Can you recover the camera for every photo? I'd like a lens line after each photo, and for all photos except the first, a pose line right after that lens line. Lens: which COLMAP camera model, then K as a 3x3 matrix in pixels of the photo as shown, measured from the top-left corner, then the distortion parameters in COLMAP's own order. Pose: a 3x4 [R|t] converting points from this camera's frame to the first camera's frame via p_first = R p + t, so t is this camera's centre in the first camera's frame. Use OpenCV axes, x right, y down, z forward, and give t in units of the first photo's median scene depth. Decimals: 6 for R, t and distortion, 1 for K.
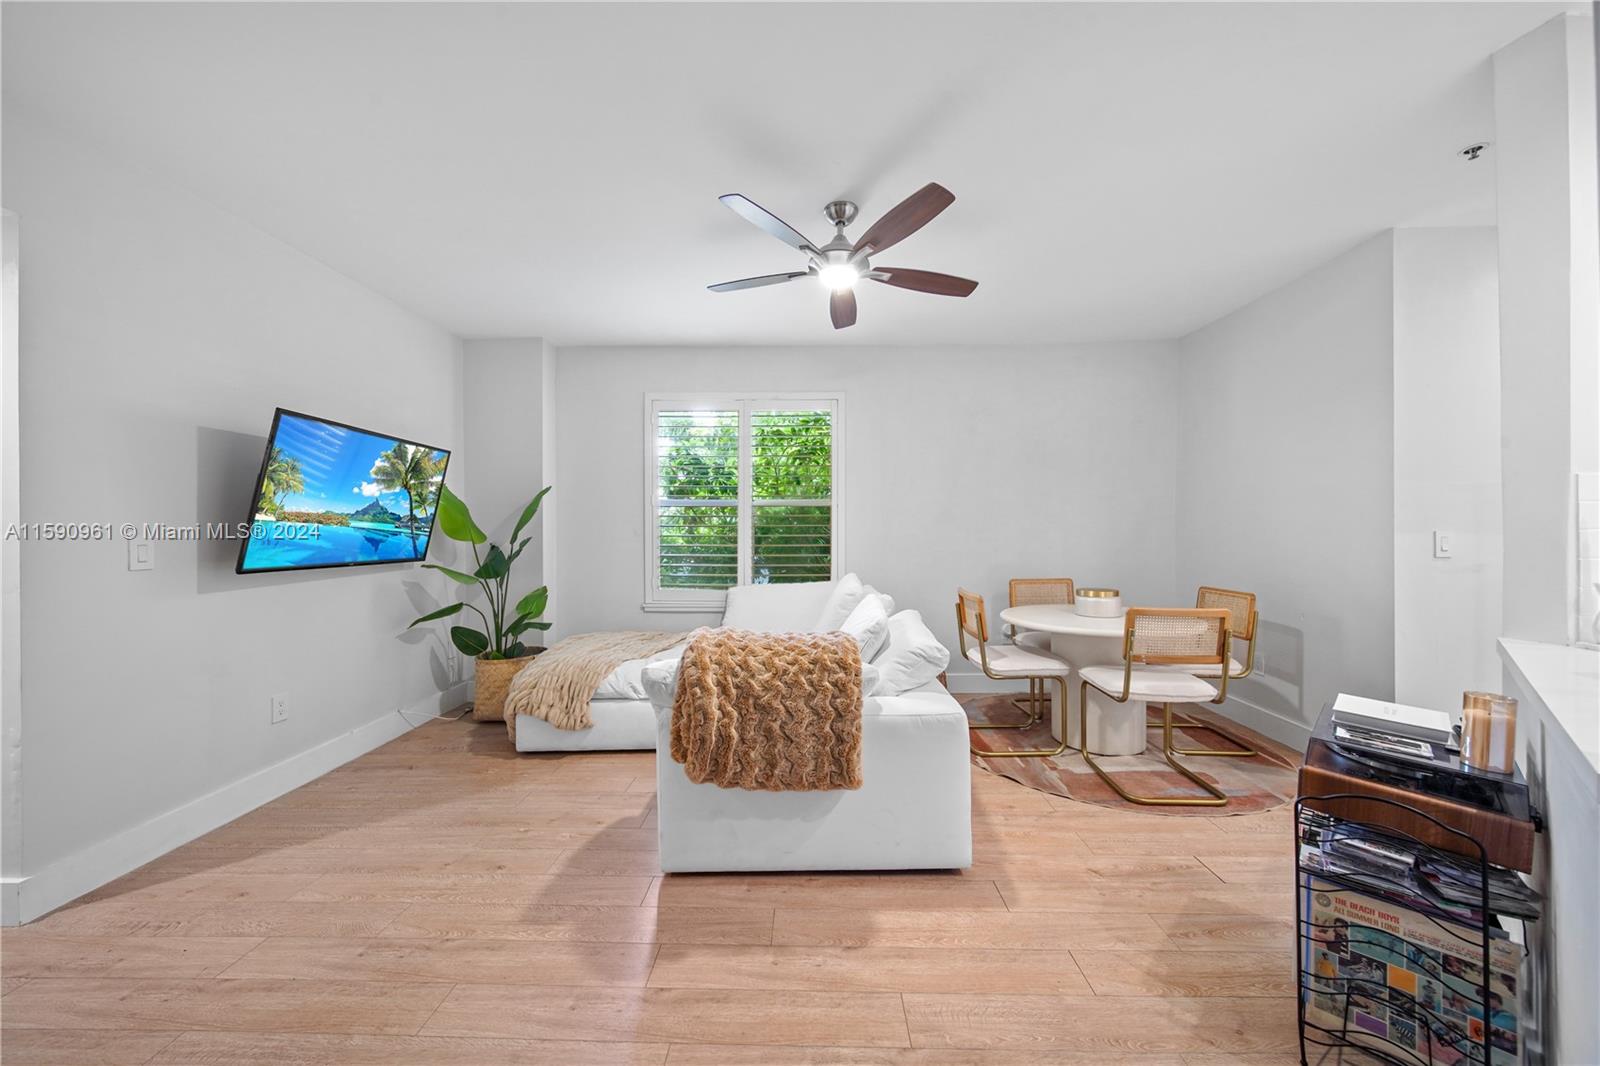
lens RADIAL K [[565.3, 0, 794.5], [0, 565.3, 527.9], [0, 0, 1]] dist [0.000744, -0.001645]
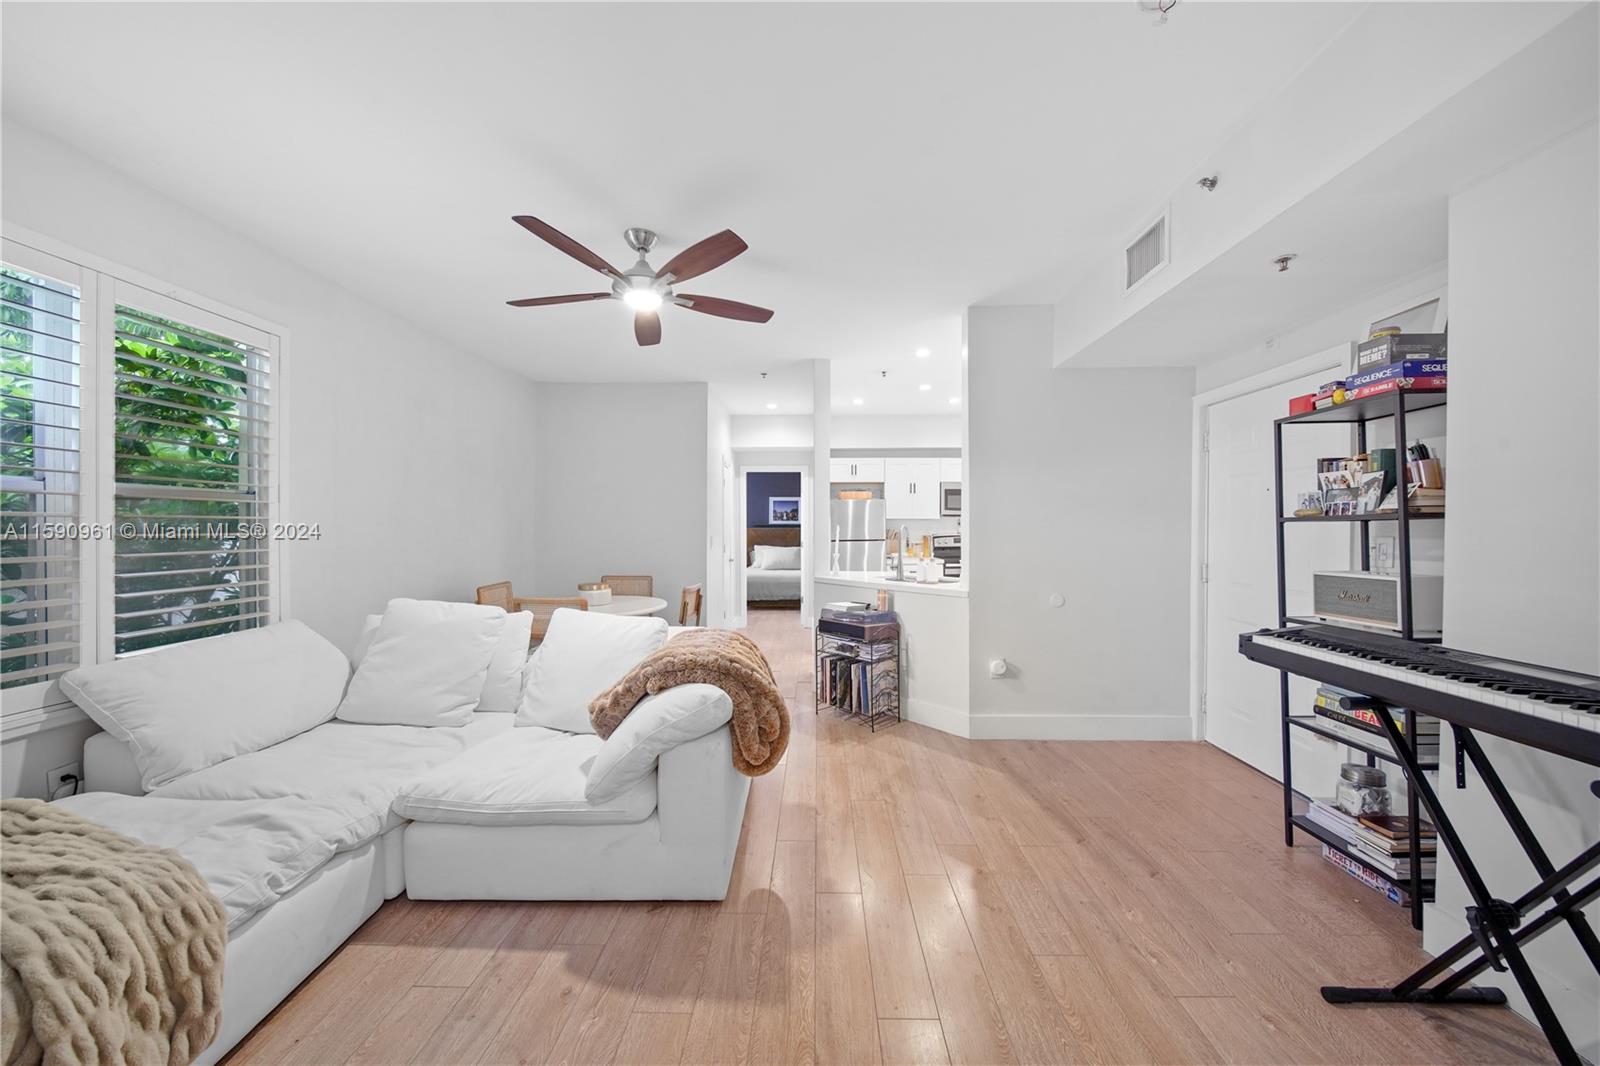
lens RADIAL K [[565.3, 0, 796.8], [0, 565.3, 535.2], [0, 0, 1]] dist [0.000744, -0.001645]
pose [[0.007375, -0.012074, 0.999900, -0.962985], [-0.004492, 0.999917, 0.012107, -0.023695], [-0.999963, -0.004580, 0.007320, 0.700356]]
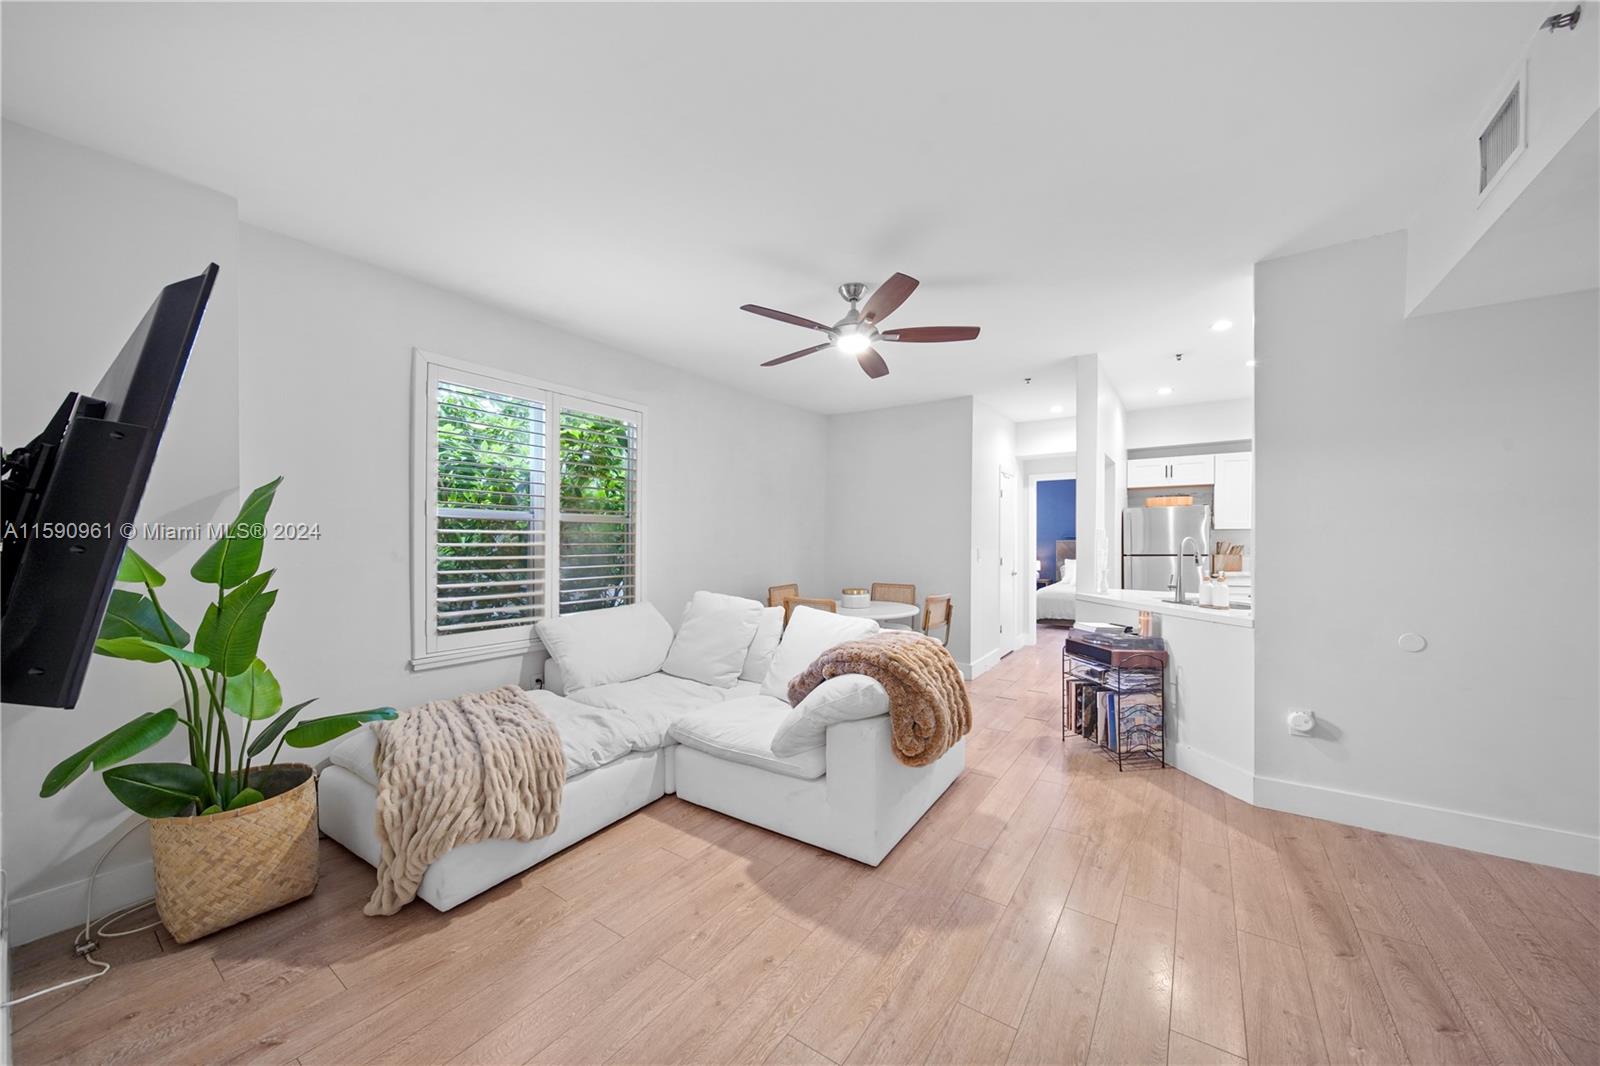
lens RADIAL K [[565.3, 0, 793.2], [0, 565.3, 548.8], [0, 0, 1]] dist [0.000744, -0.001645]
pose [[0.560181, -0.011013, 0.828297, -0.994244], [-0.004290, 0.999860, 0.016195, -0.024521], [-0.828359, -0.012625, 0.560055, 0.419127]]
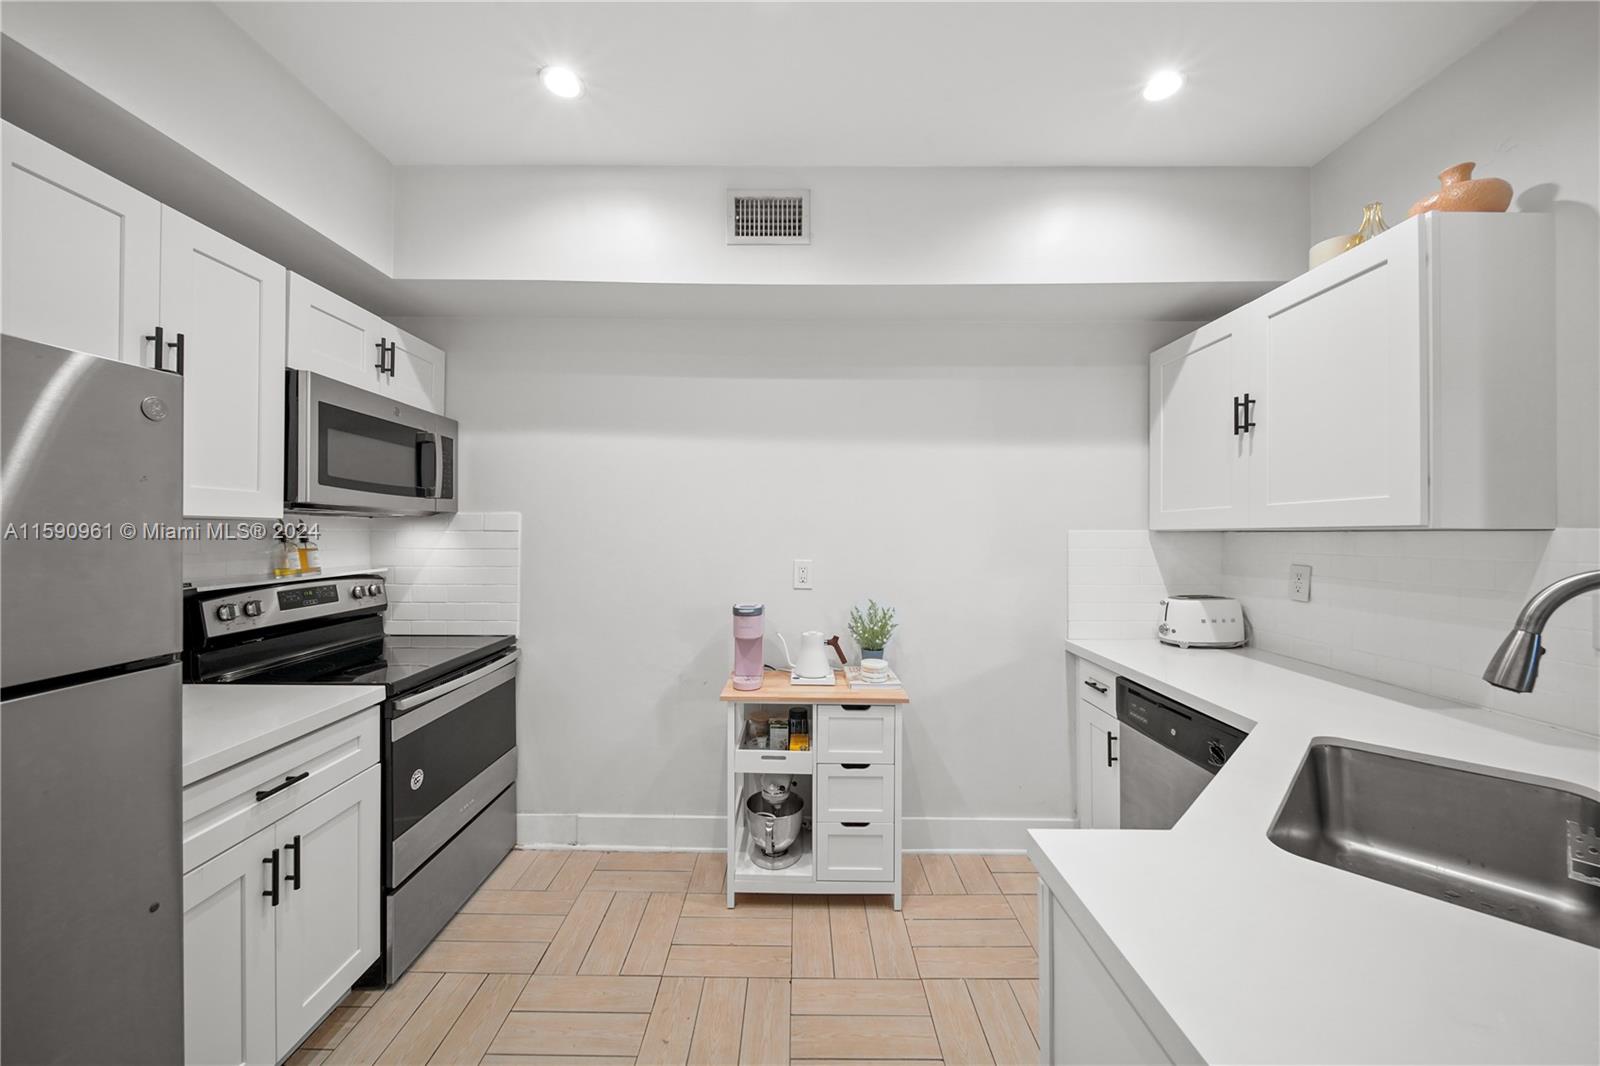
lens RADIAL K [[565.3, 0, 800.0], [0, 565.3, 530.2], [0, 0, 1]] dist [0.000744, -0.001645]
pose [[-0.999870, -0.000908, -0.016091, 1.198627], [-0.000721, 0.999932, -0.011658, -0.052803], [0.016100, -0.011645, -0.999803, 0.696454]]
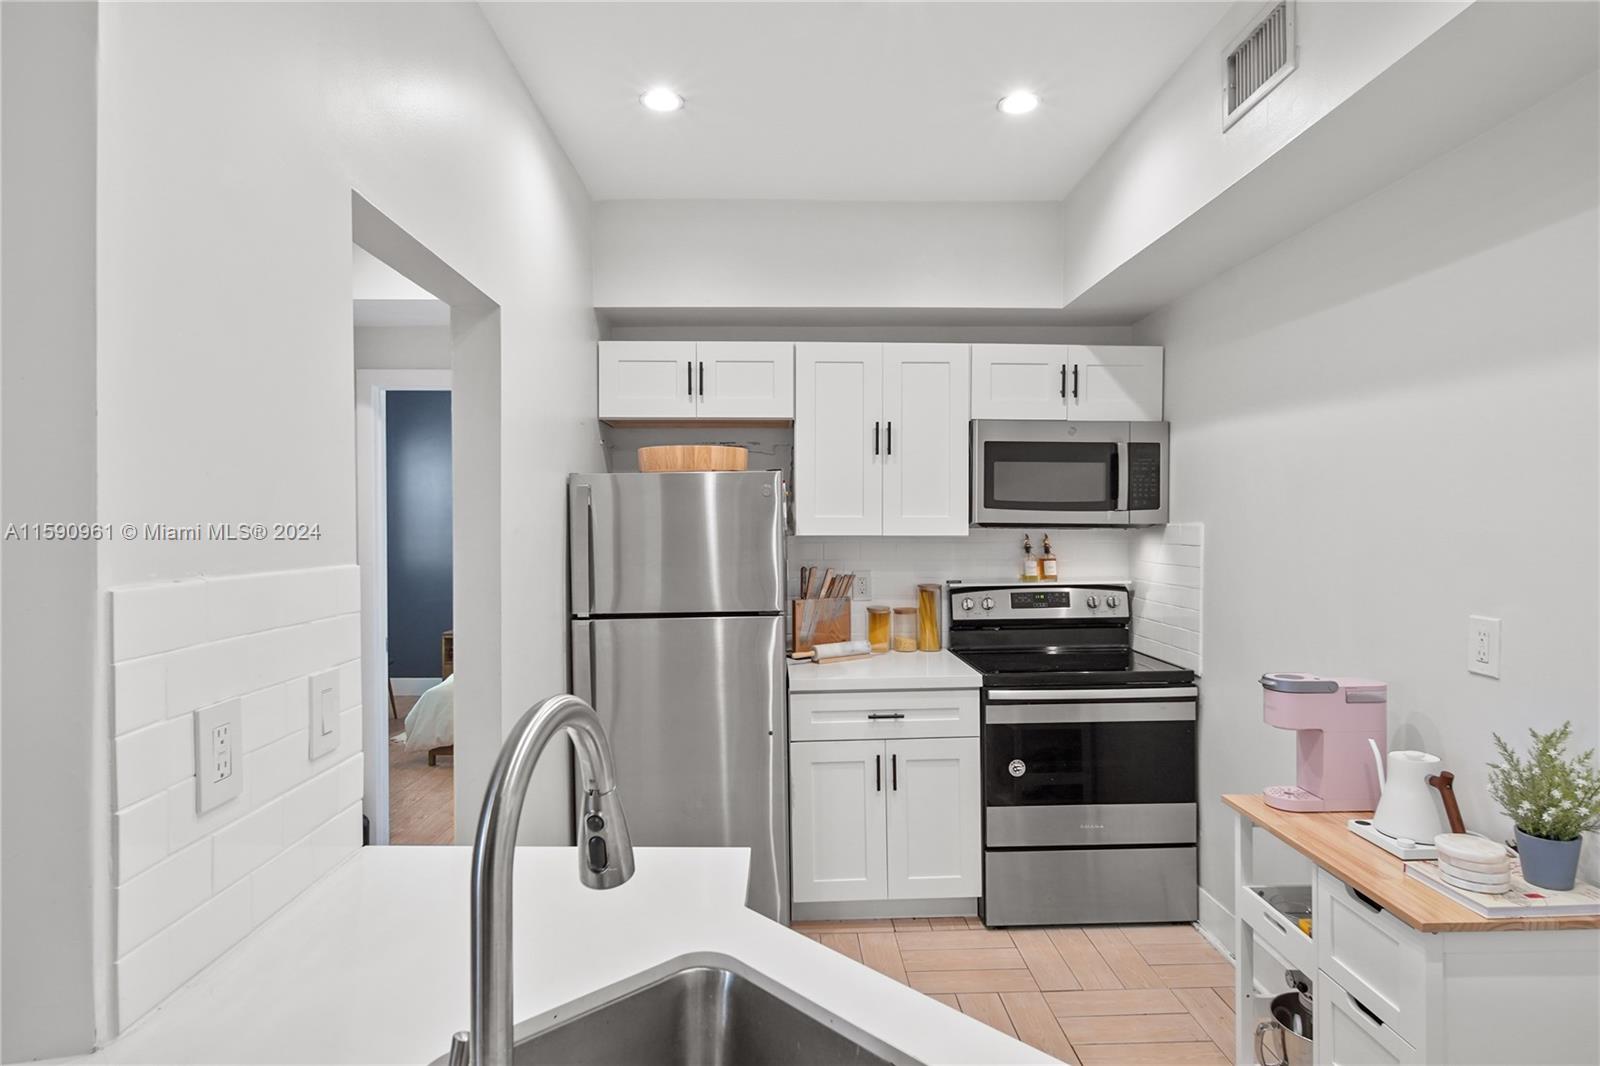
lens RADIAL K [[856.8, 0, 802.3], [0, 856.8, 532.5], [0, 0, 1]] dist [-0.003572, -0.001143]
pose [[-0.043255, -0.006193, 0.999045, 0.488010], [-0.004805, 0.999971, 0.005991, -0.085391], [-0.999052, -0.004541, -0.043284, 0.337373]]
